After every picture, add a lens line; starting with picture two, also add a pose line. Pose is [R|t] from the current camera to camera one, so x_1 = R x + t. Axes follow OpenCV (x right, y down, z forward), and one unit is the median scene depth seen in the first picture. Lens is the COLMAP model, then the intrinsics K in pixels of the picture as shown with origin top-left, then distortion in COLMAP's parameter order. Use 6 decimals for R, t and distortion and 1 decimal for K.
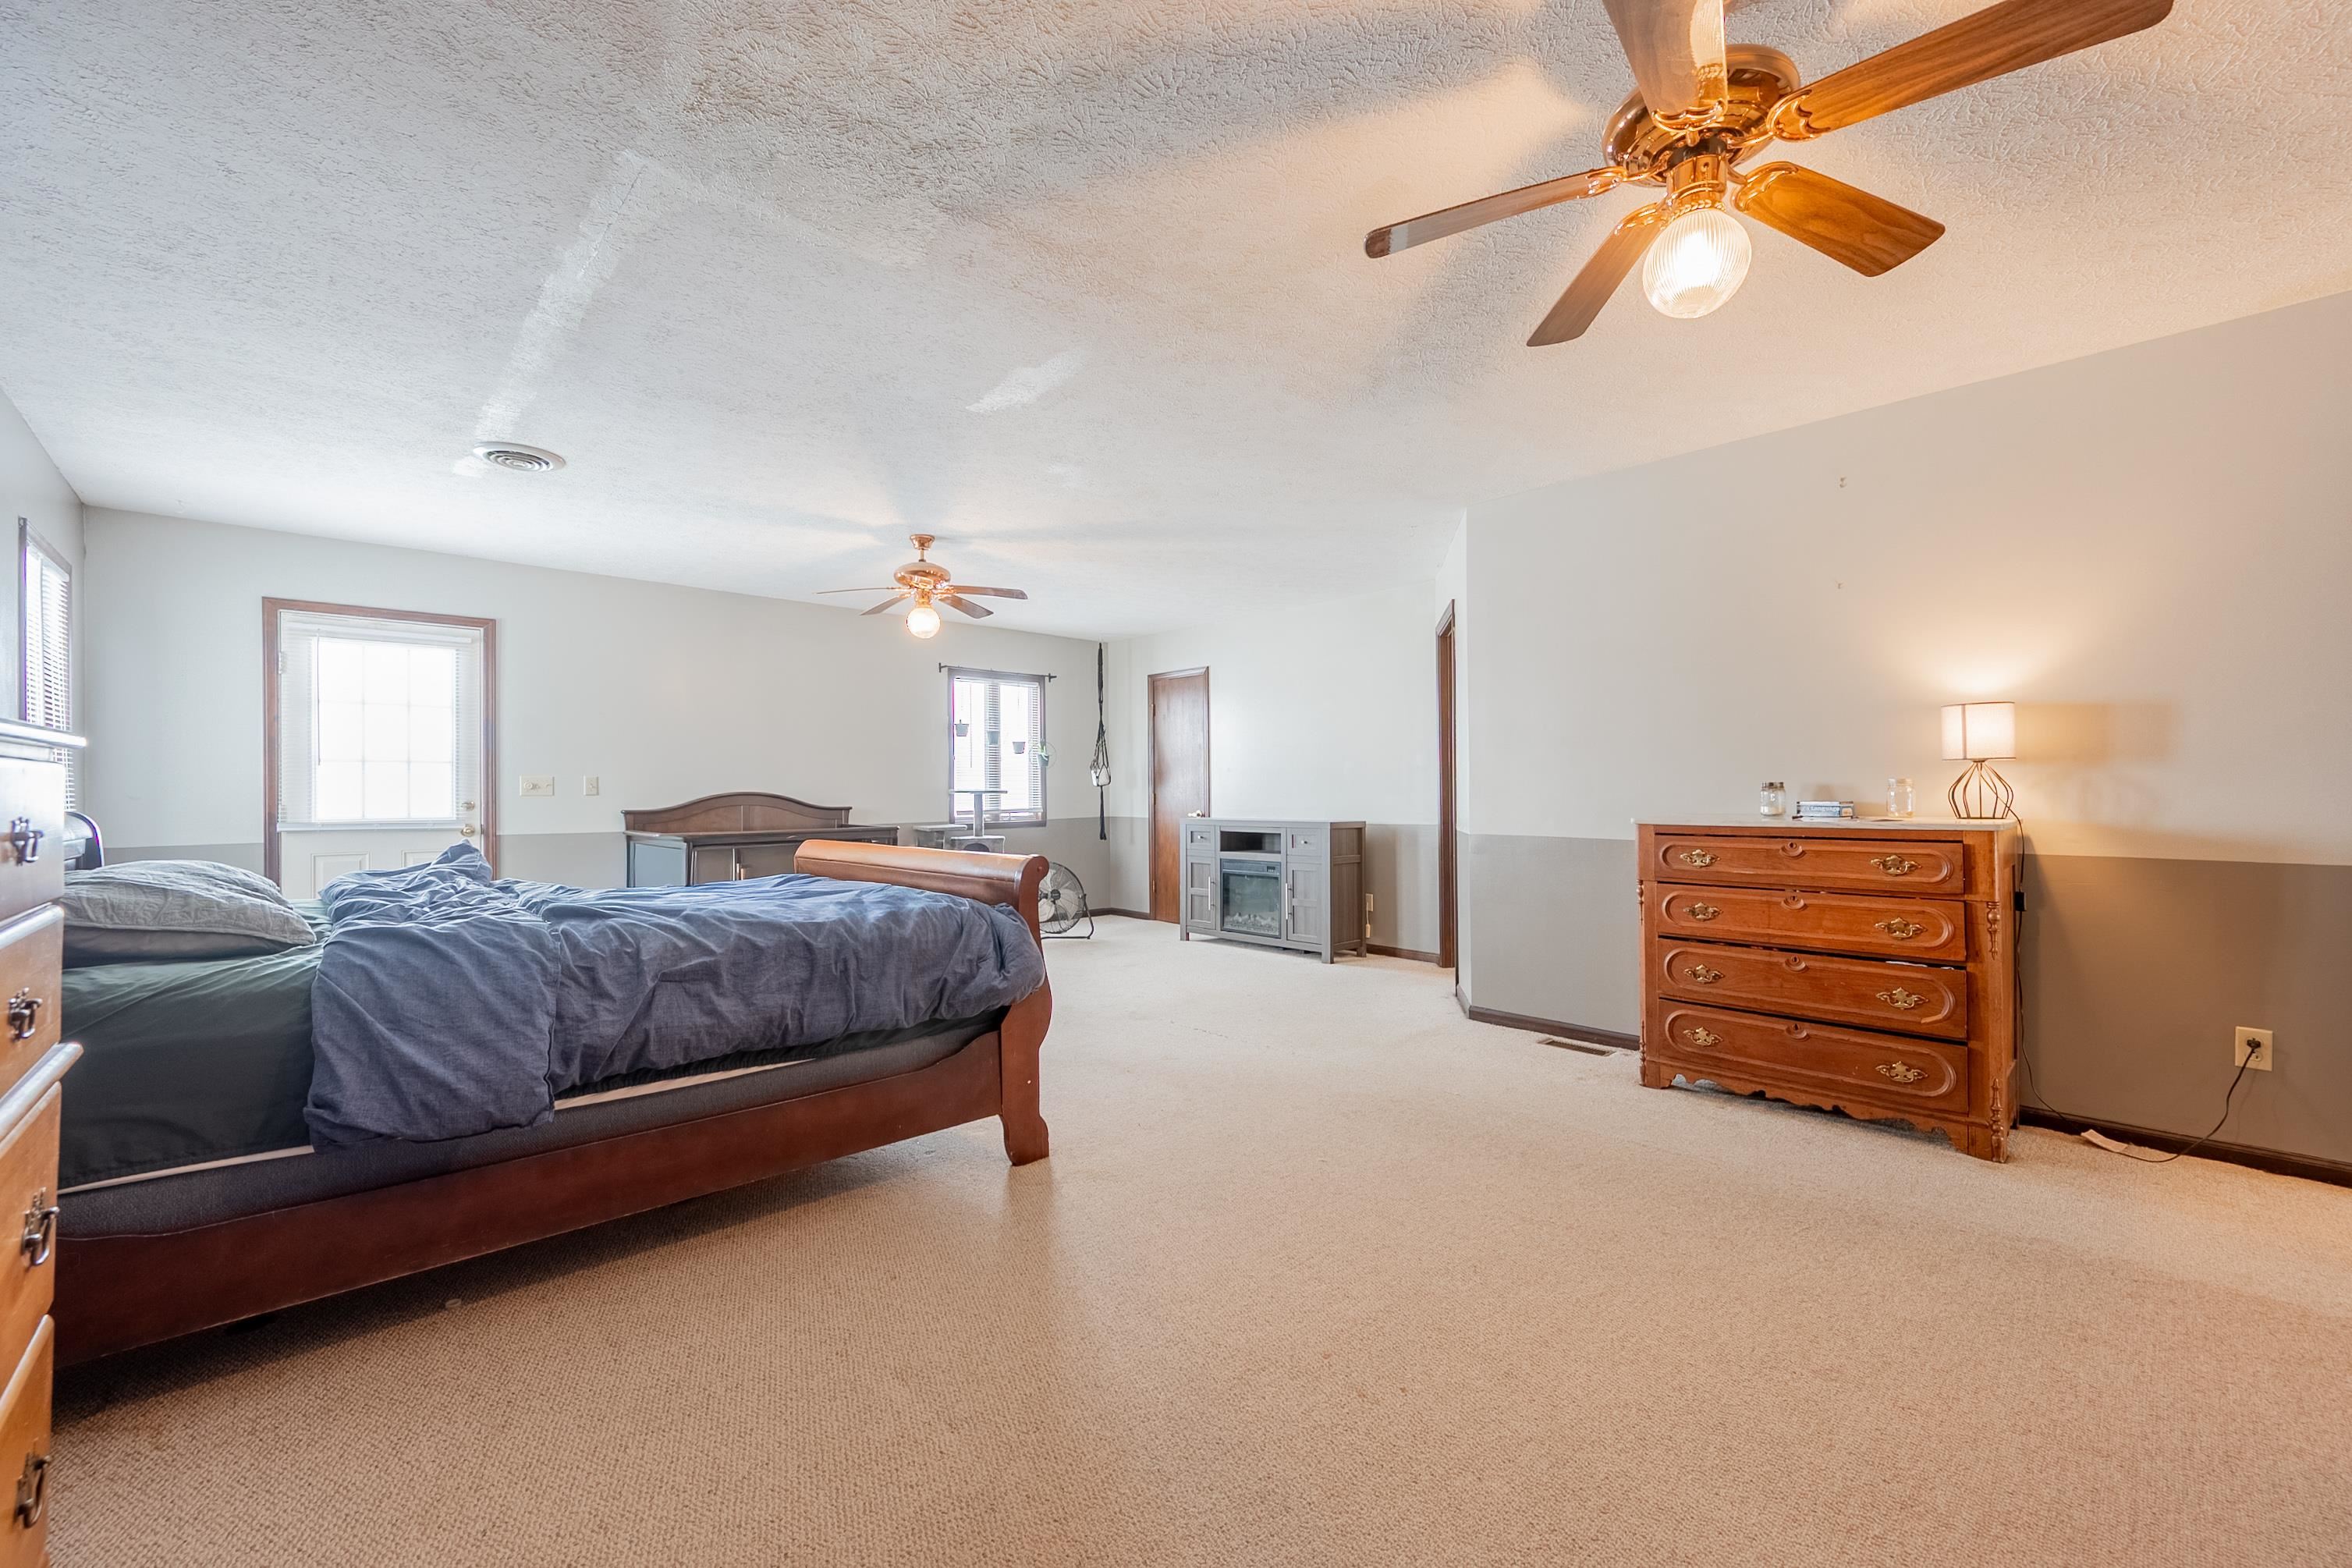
lens RADIAL K [[945.8, 0, 1185.1], [0, 945.8, 780.8], [0, 0, 1]] dist [-0.000827, 0.000180]
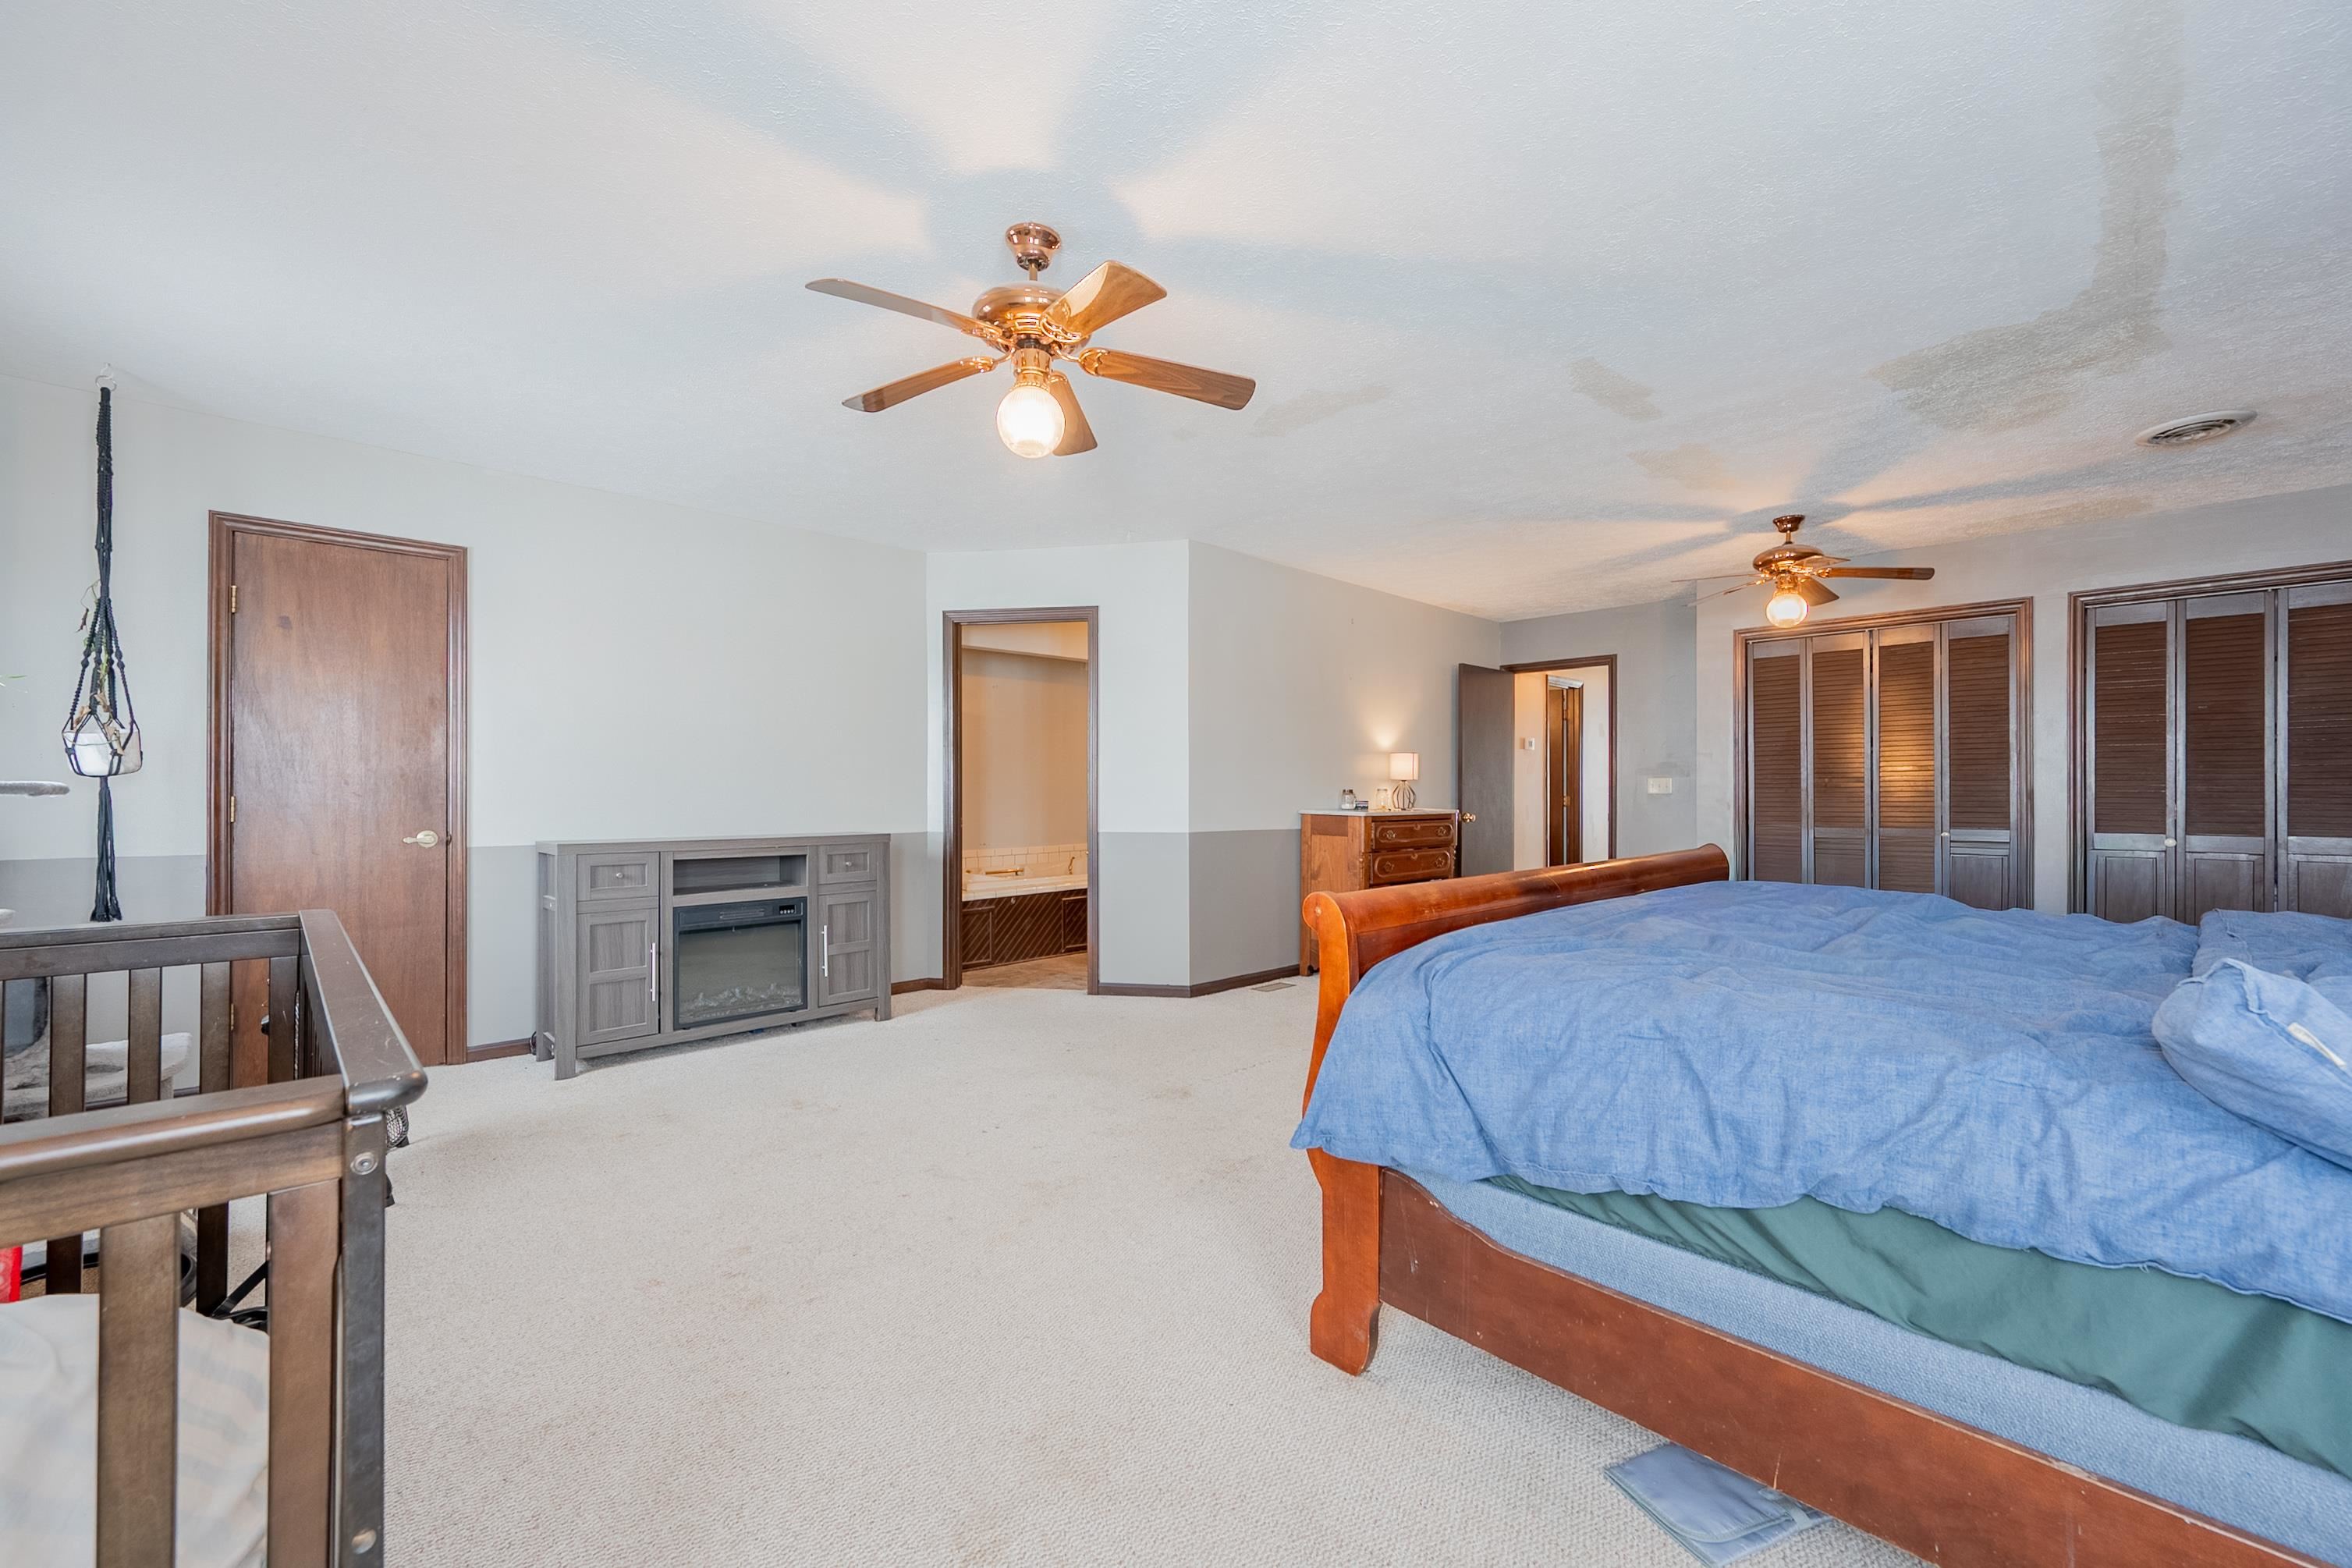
lens RADIAL K [[945.8, 0, 1194.1], [0, 945.8, 796.6], [0, 0, 1]] dist [-0.000827, 0.000180]
pose [[-0.031265, 0.013389, 0.999421, -0.791798], [-0.006037, 0.999889, -0.013585, 0.027810], [-0.999493, -0.006459, -0.031180, 0.983935]]
